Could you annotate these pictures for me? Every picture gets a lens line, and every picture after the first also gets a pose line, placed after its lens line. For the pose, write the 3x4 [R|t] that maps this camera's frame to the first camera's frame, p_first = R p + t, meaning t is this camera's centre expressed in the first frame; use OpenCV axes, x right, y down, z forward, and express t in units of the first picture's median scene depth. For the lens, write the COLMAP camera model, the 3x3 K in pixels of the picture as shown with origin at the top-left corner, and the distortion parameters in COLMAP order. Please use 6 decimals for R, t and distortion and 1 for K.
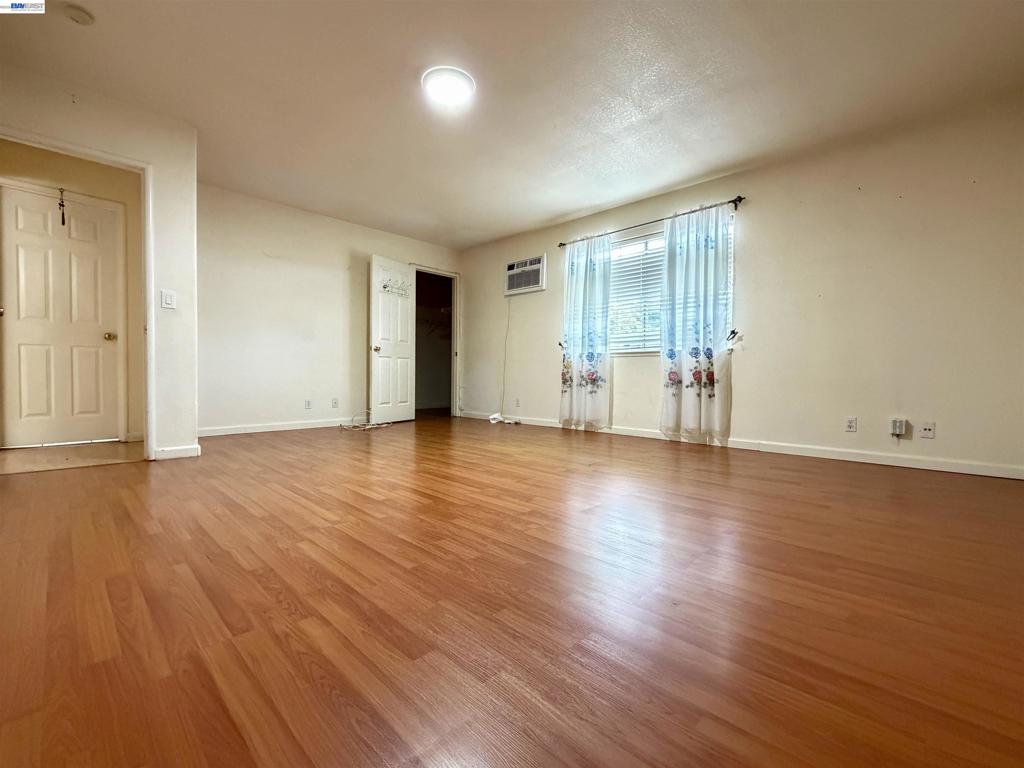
lens RADIAL K [[449.4, 0, 509.9], [0, 449.4, 384.7], [0, 0, 1]] dist [0.000385, -0.000471]
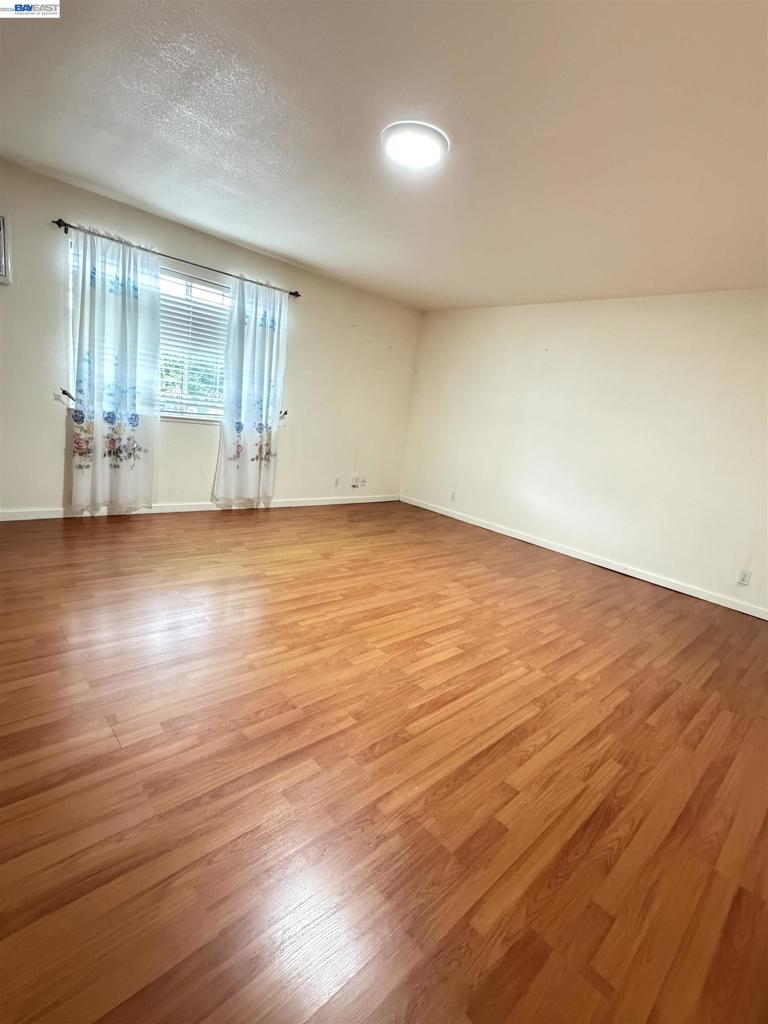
lens RADIAL K [[472.3, 0, 383.1], [0, 472.3, 514.0], [0, 0, 1]] dist [-0.002162, 0.000007]
pose [[0.036887, -0.220425, 0.974706, -1.032876], [-0.109485, 0.968607, 0.223189, -0.223539], [-0.993304, -0.114949, 0.011596, 0.953575]]
